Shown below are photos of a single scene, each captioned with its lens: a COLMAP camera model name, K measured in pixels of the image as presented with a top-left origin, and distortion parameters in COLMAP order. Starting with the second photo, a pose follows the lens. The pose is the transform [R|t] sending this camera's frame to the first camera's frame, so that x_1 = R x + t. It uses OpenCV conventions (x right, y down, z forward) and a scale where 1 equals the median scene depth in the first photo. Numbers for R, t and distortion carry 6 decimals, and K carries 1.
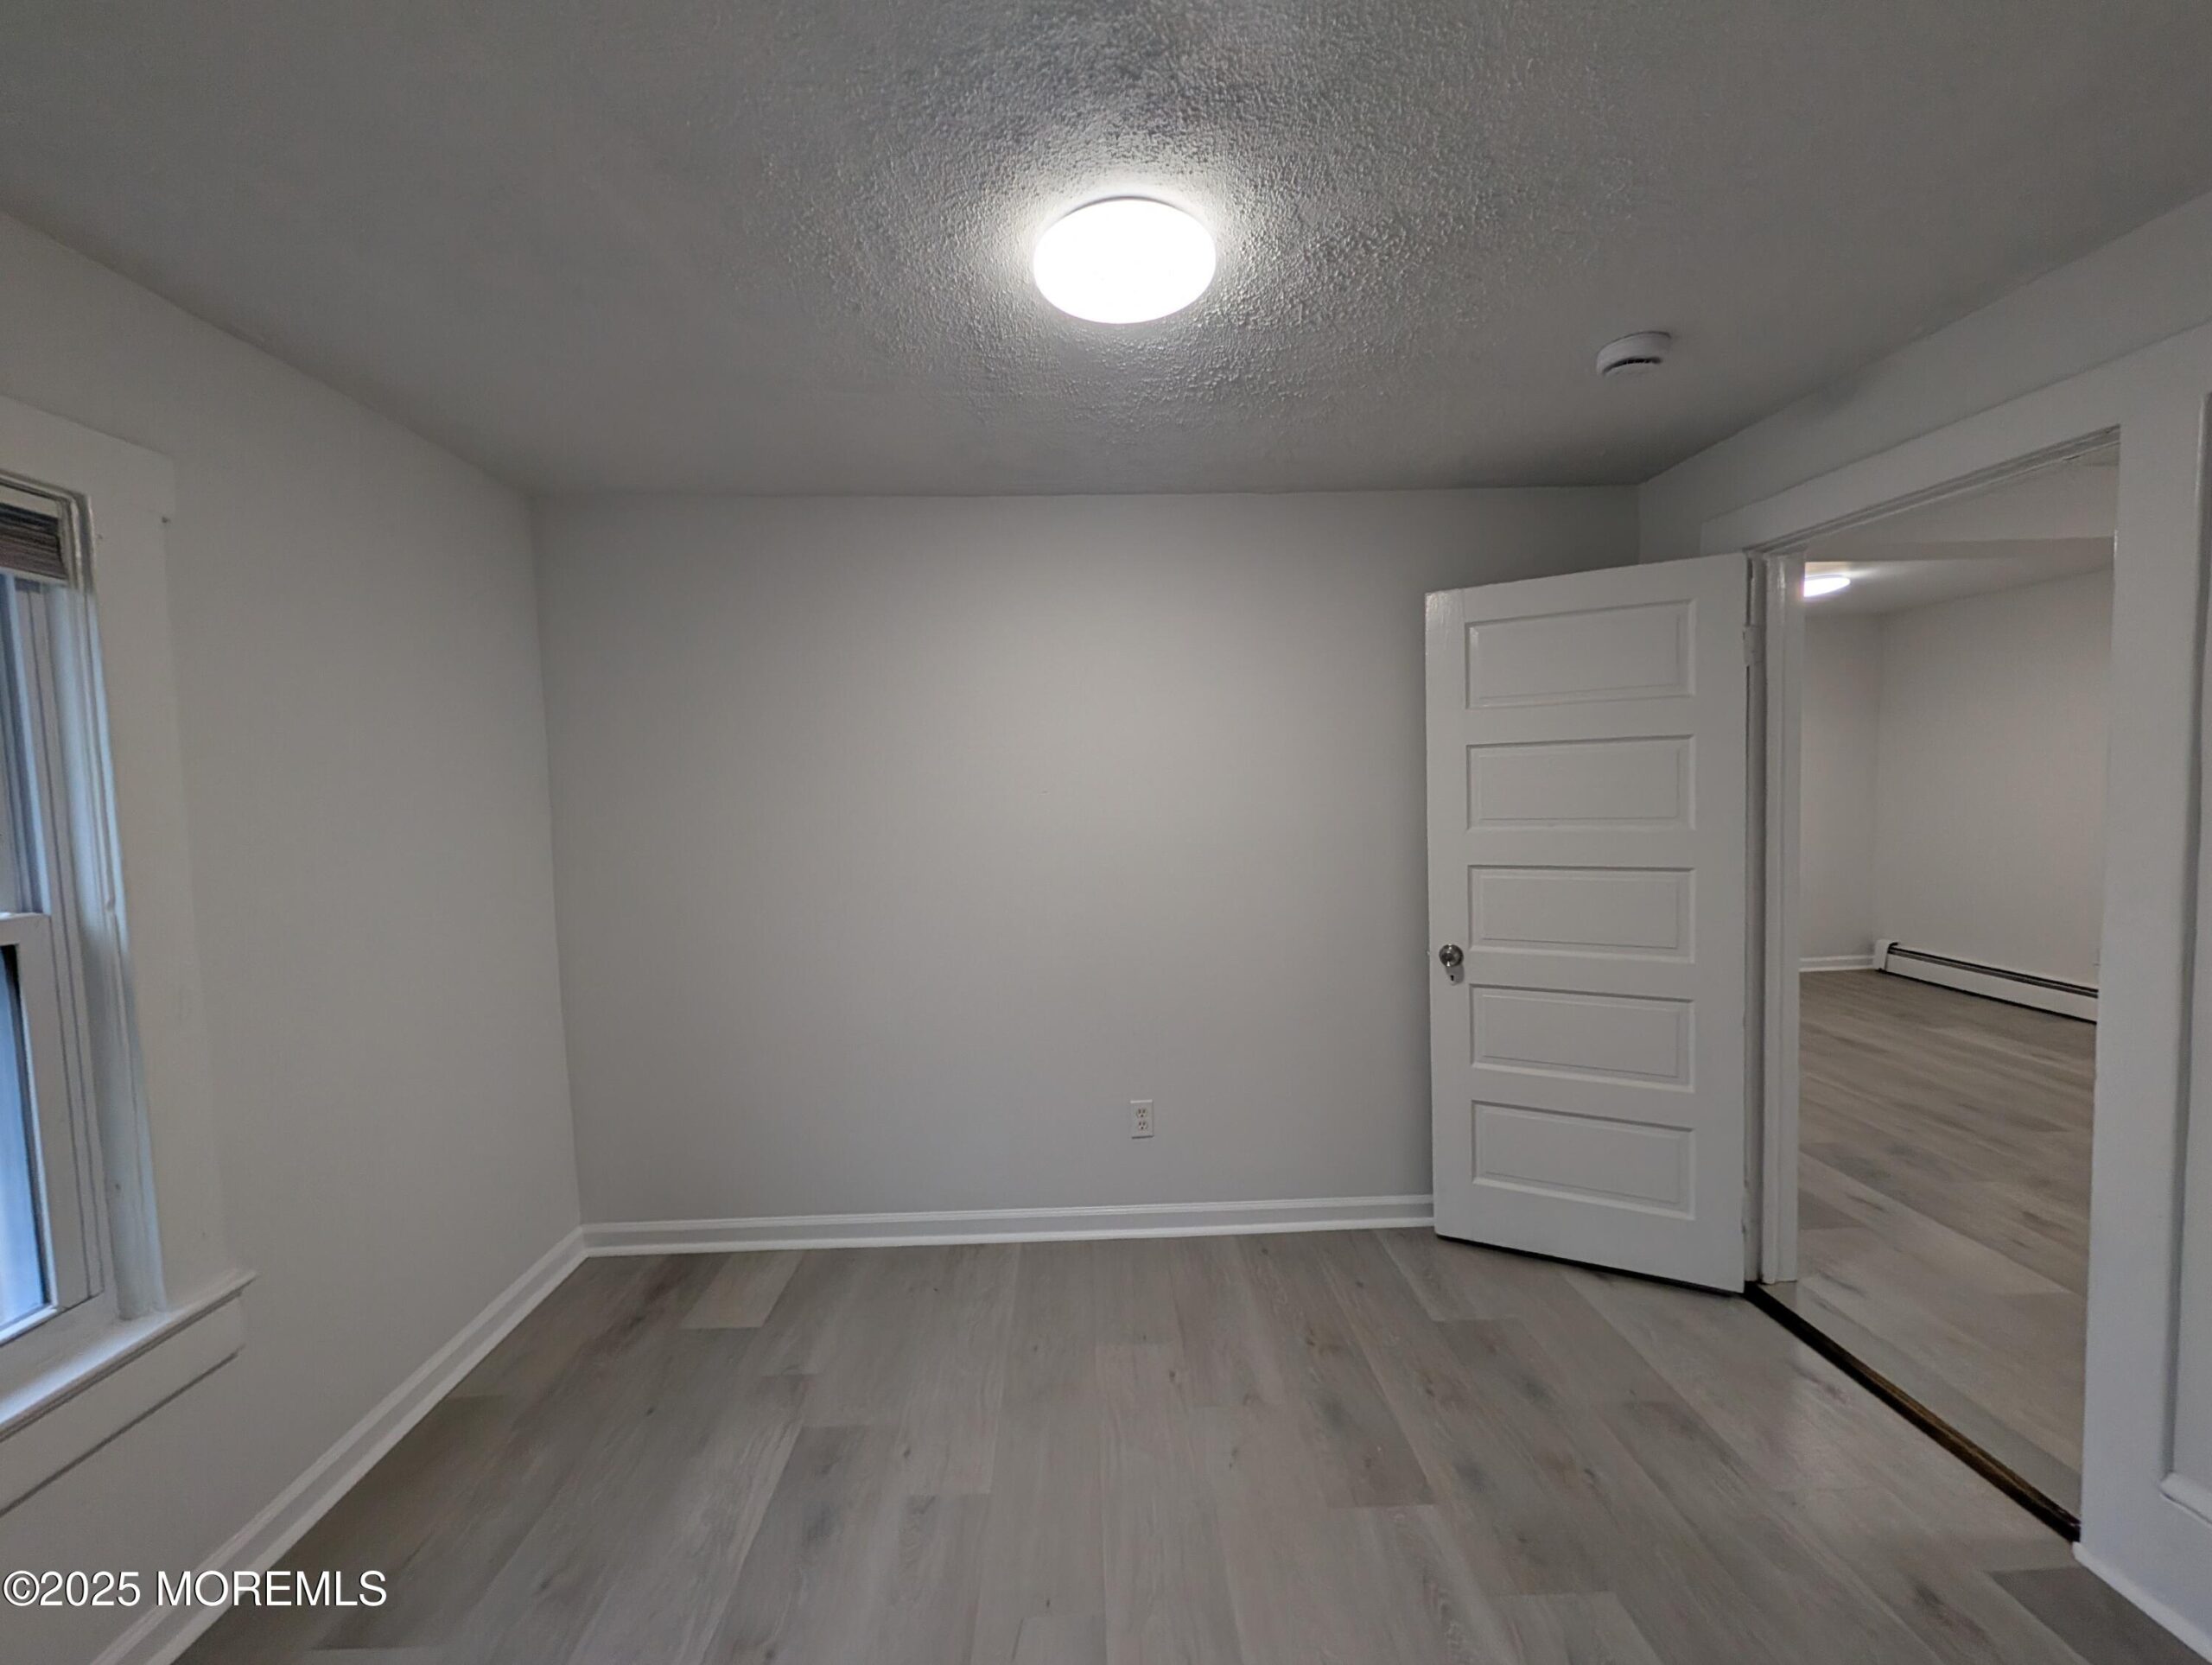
lens RADIAL K [[852.9, 0, 1102.1], [0, 852.9, 831.3], [0, 0, 1]] dist [0.007282, -0.001213]
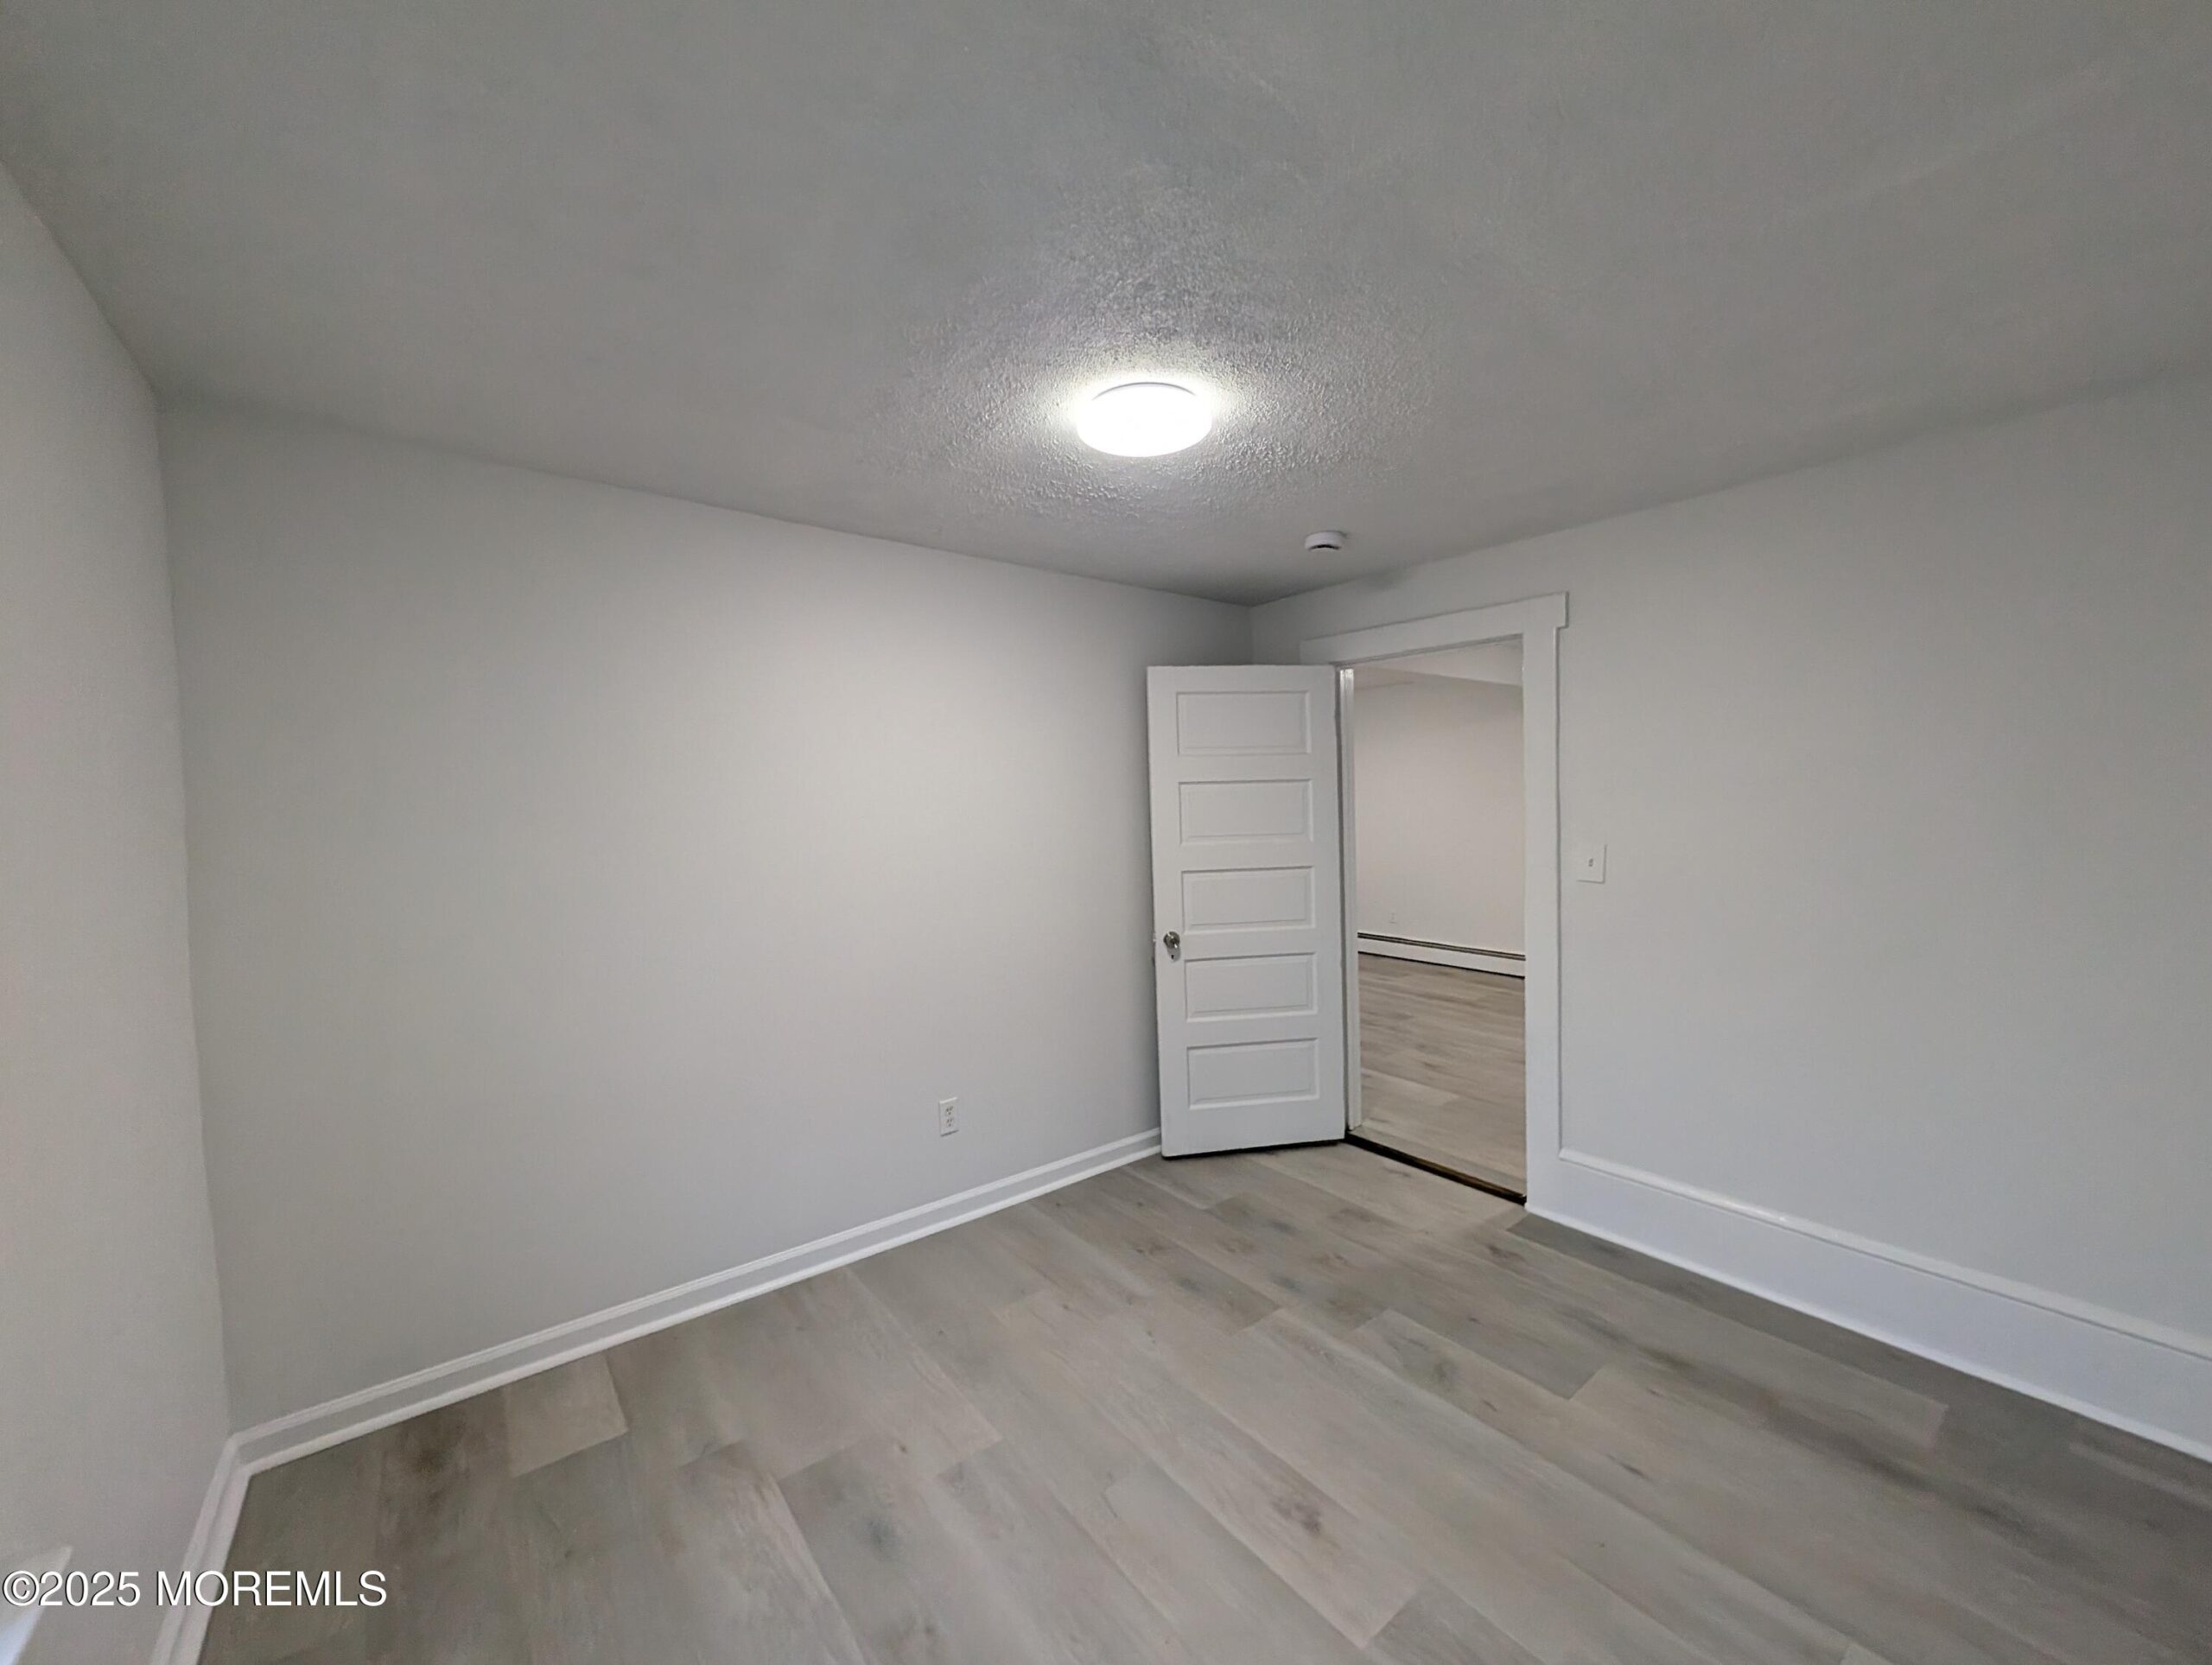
lens RADIAL K [[852.9, 0, 1102.8], [0, 852.9, 829.1], [0, 0, 1]] dist [0.007282, -0.001213]
pose [[0.803388, -0.007317, 0.595411, -0.510731], [0.032312, 0.998987, -0.031322, 0.013093], [-0.594578, 0.044403, 0.802811, -0.007570]]
